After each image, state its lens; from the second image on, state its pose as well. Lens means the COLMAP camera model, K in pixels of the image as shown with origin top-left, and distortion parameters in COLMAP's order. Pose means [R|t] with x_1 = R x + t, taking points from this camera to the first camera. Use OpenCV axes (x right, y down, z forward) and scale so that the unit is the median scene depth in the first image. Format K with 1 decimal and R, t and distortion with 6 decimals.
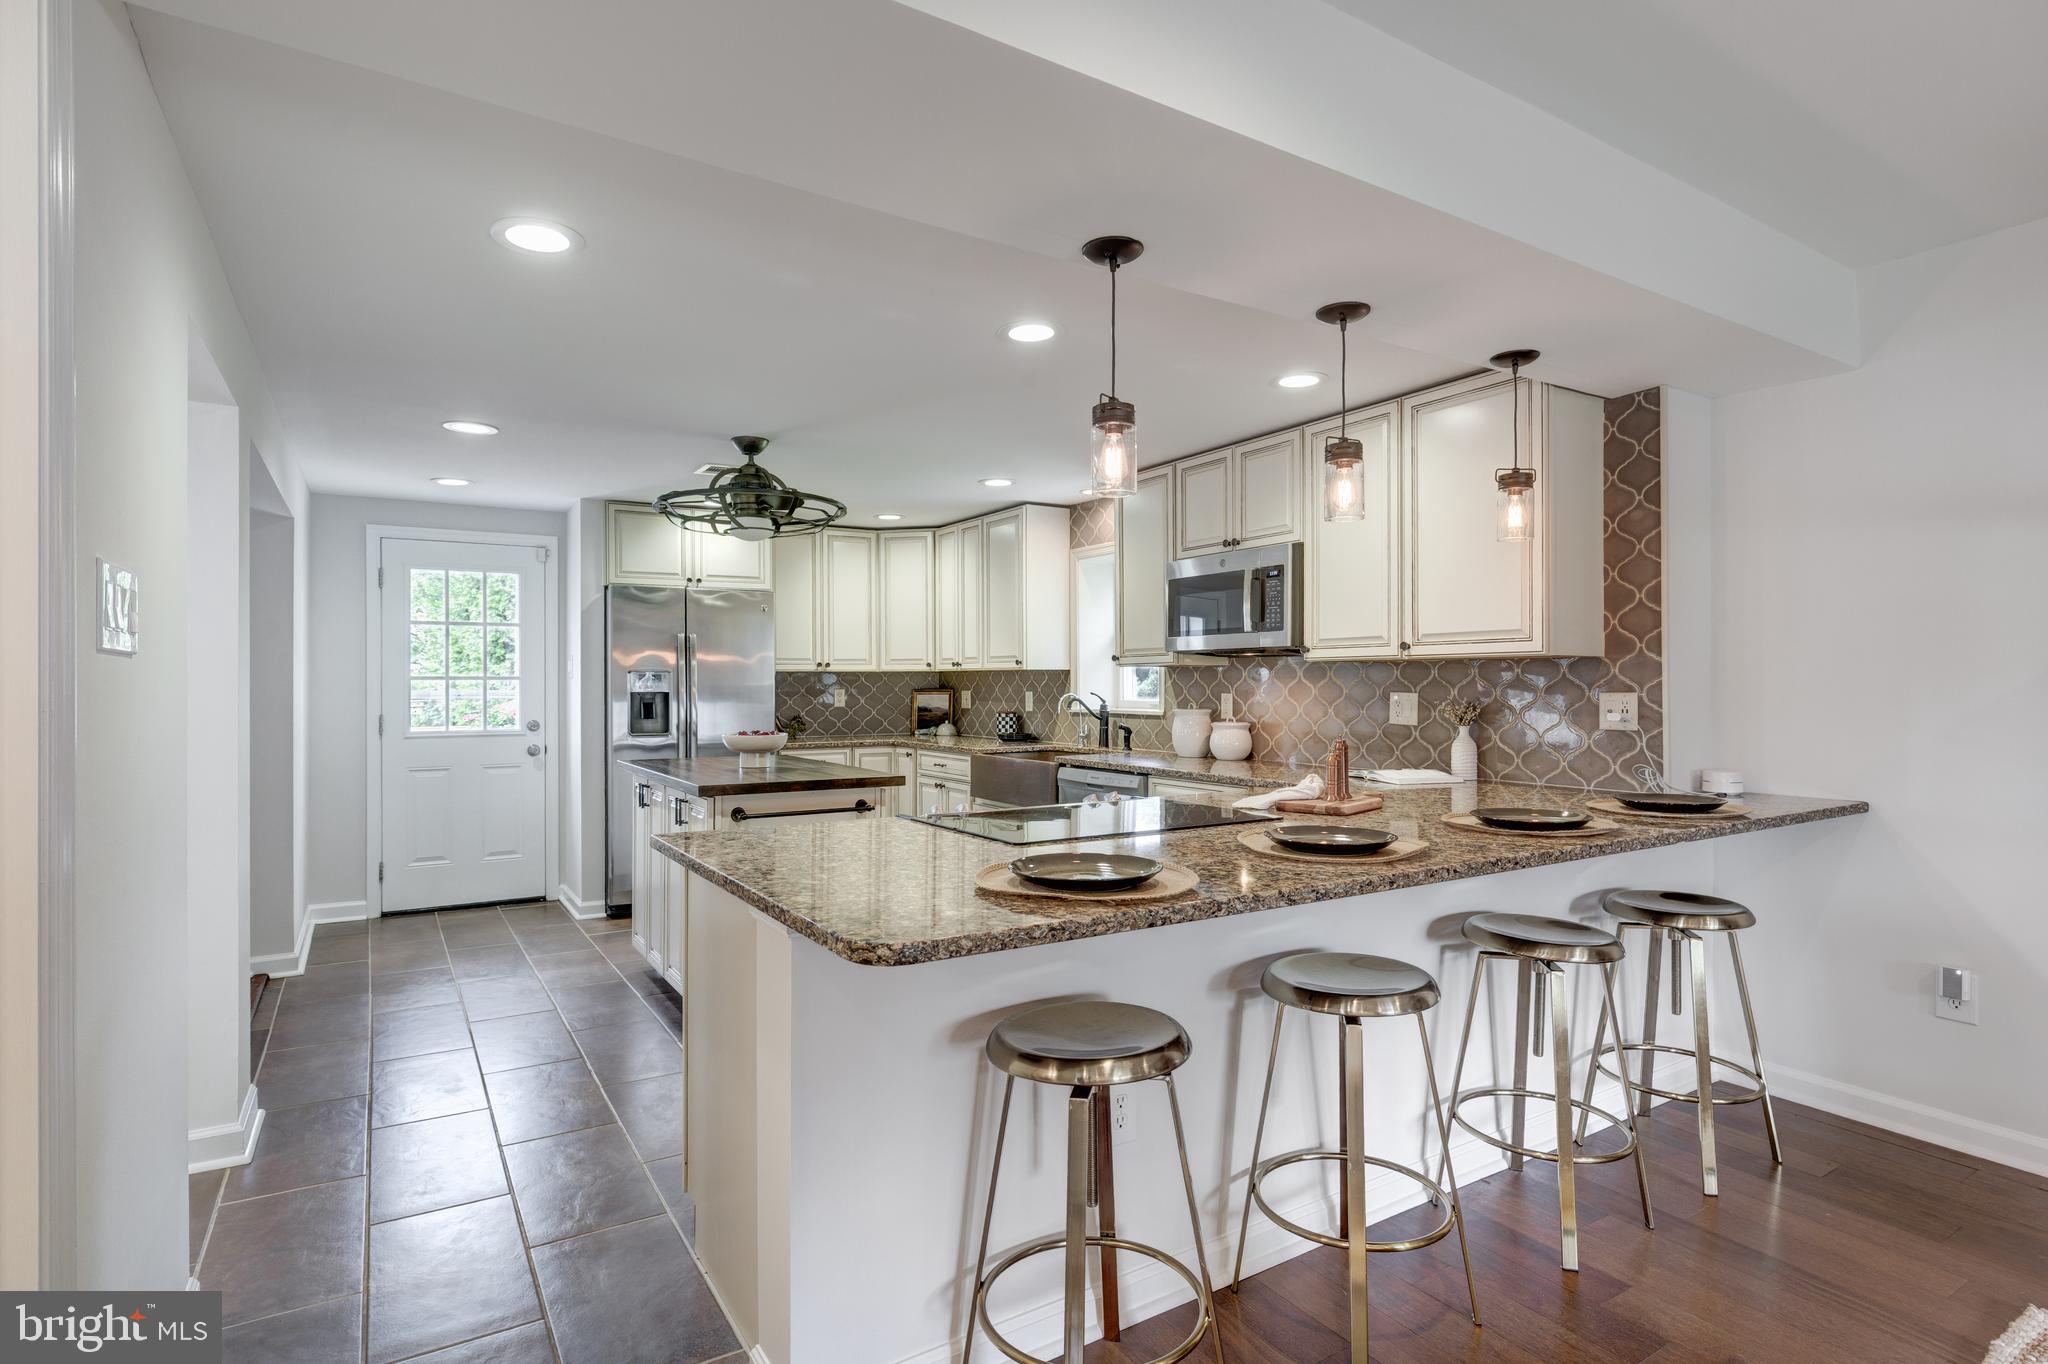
lens RADIAL K [[1052.6, 0, 1024.0], [0, 1052.6, 682.0], [0, 0, 1]] dist [-0.000768, -0.000017]
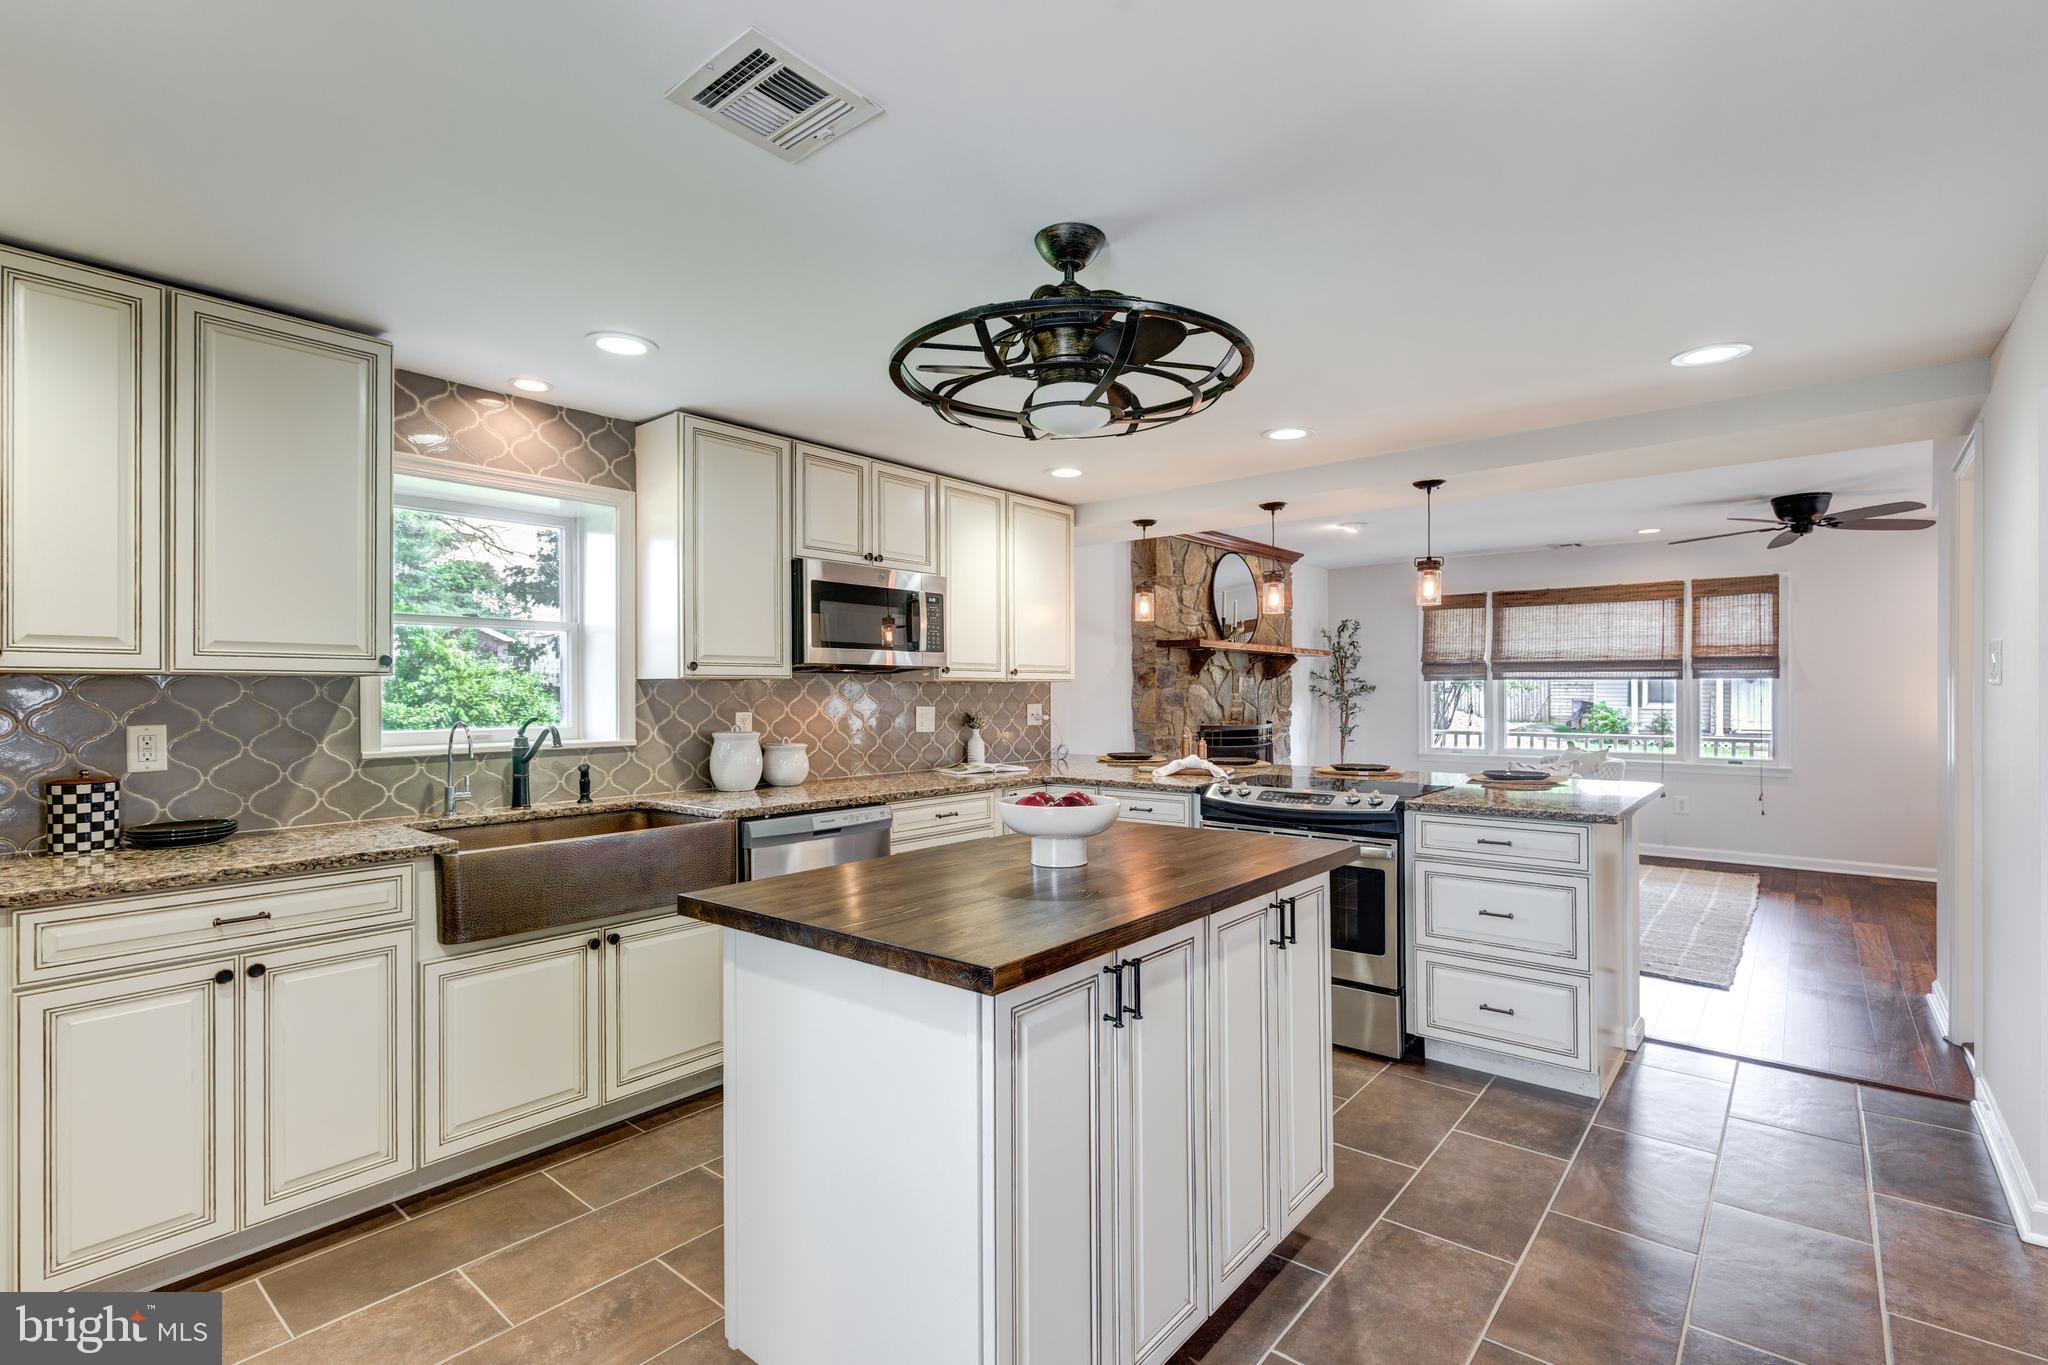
lens RADIAL K [[948.7, 0, 1030.4], [0, 948.7, 689.5], [0, 0, 1]] dist [0.005851, -0.000084]
pose [[-0.324098, 0.007756, 0.945992, -0.507707], [0.003884, 0.999969, -0.006867, -0.001506], [-0.946016, 0.001449, -0.324118, 0.845491]]
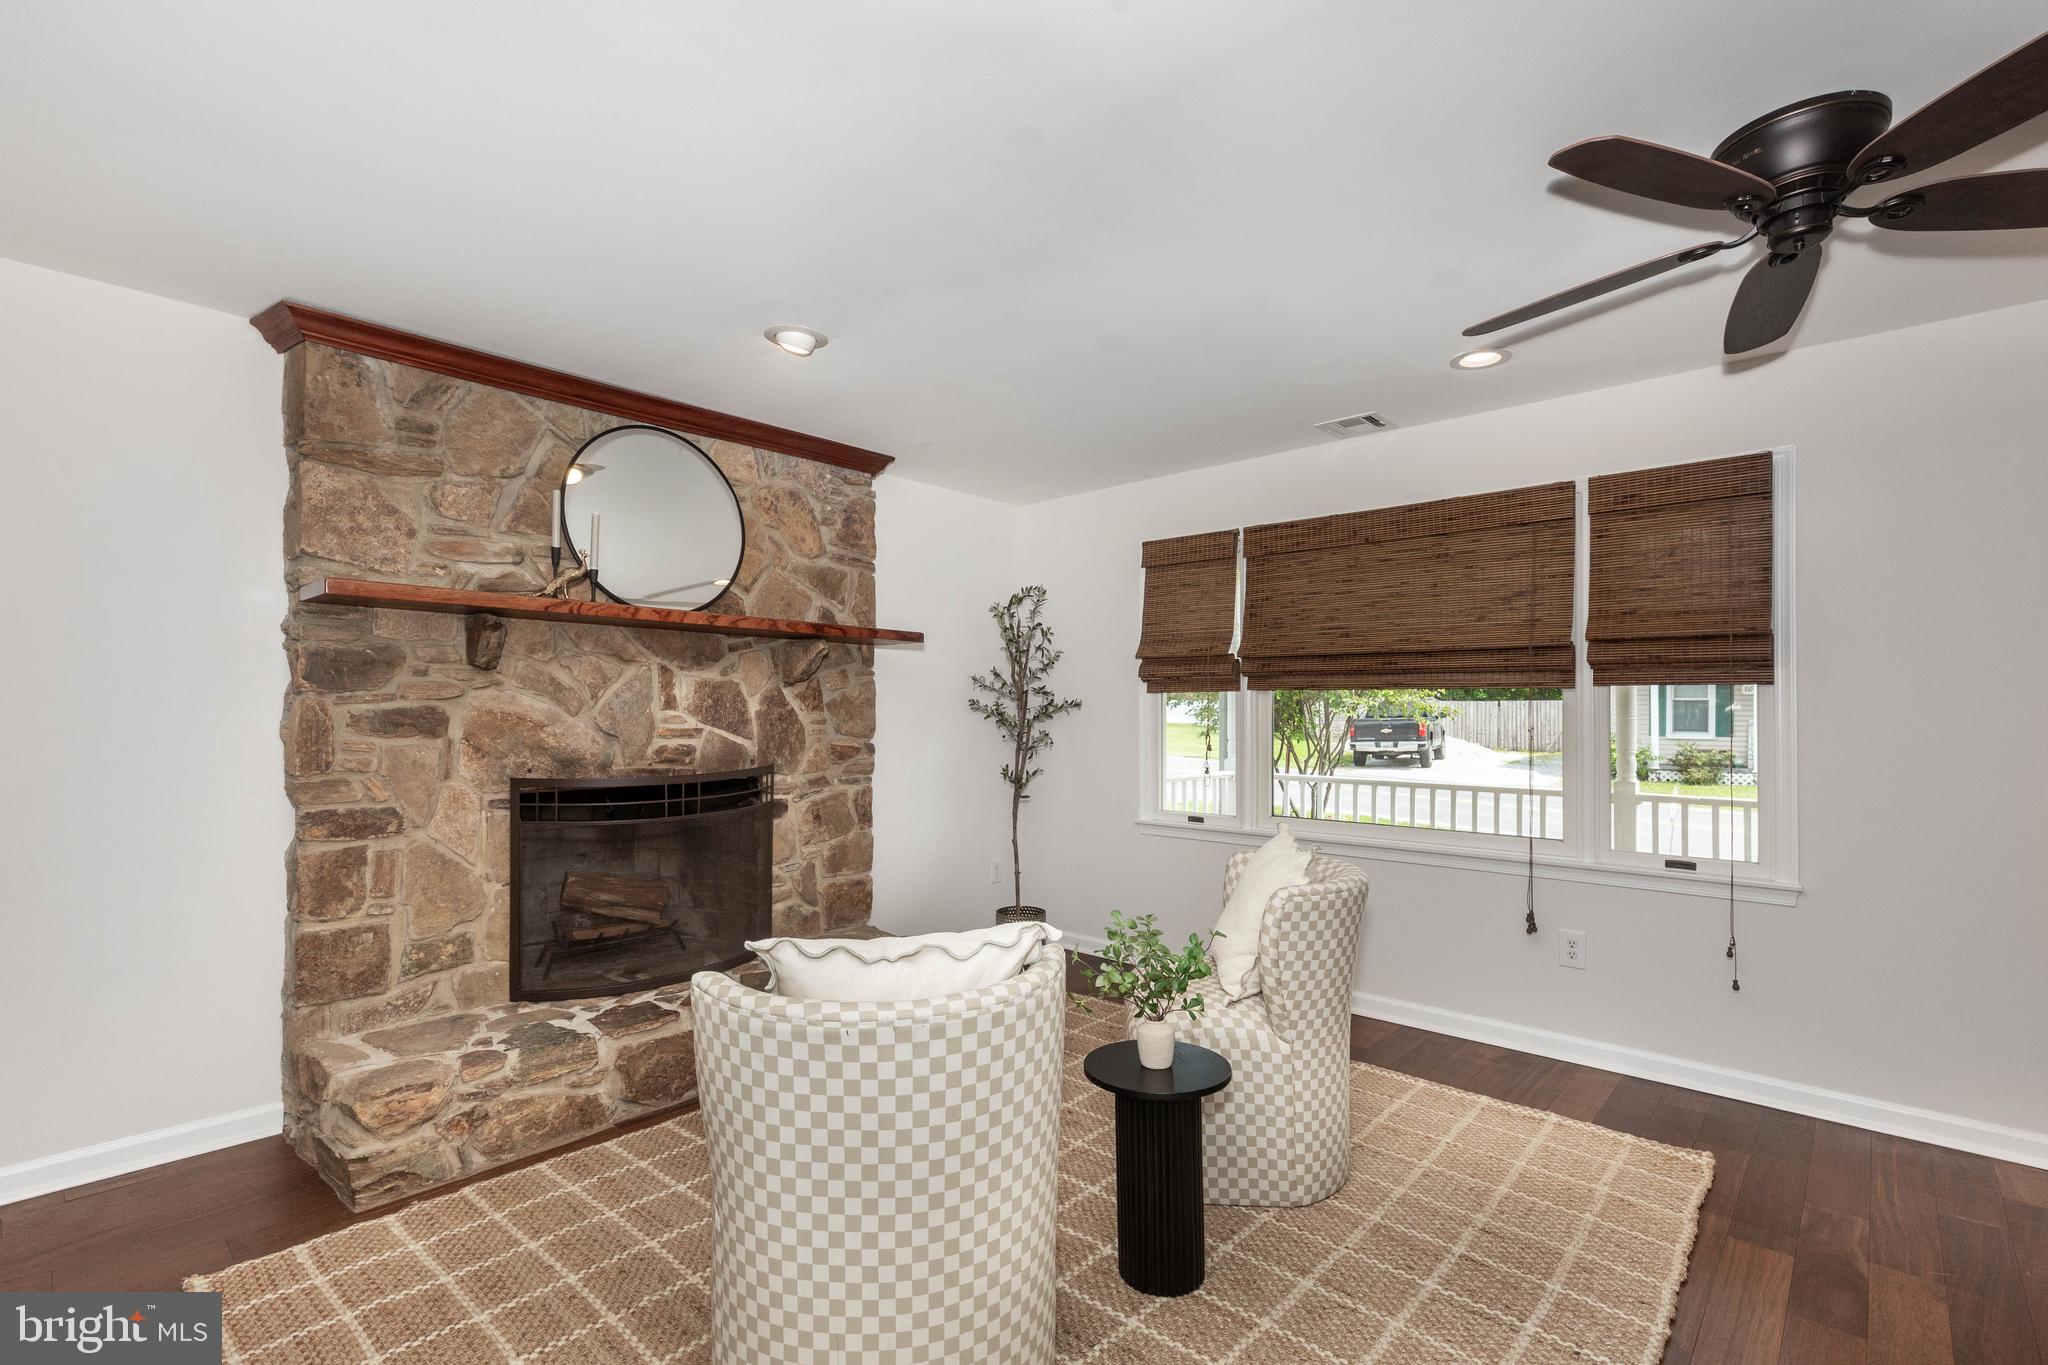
lens RADIAL K [[967.2, 0, 1013.7], [0, 967.2, 709.7], [0, 0, 1]] dist [0.002935, 0.000065]
pose [[-0.285219, 0.008132, 0.958428, -0.092323], [-0.003231, 0.999950, -0.009446, 0.000616], [-0.958457, -0.005791, -0.285179, 0.150204]]
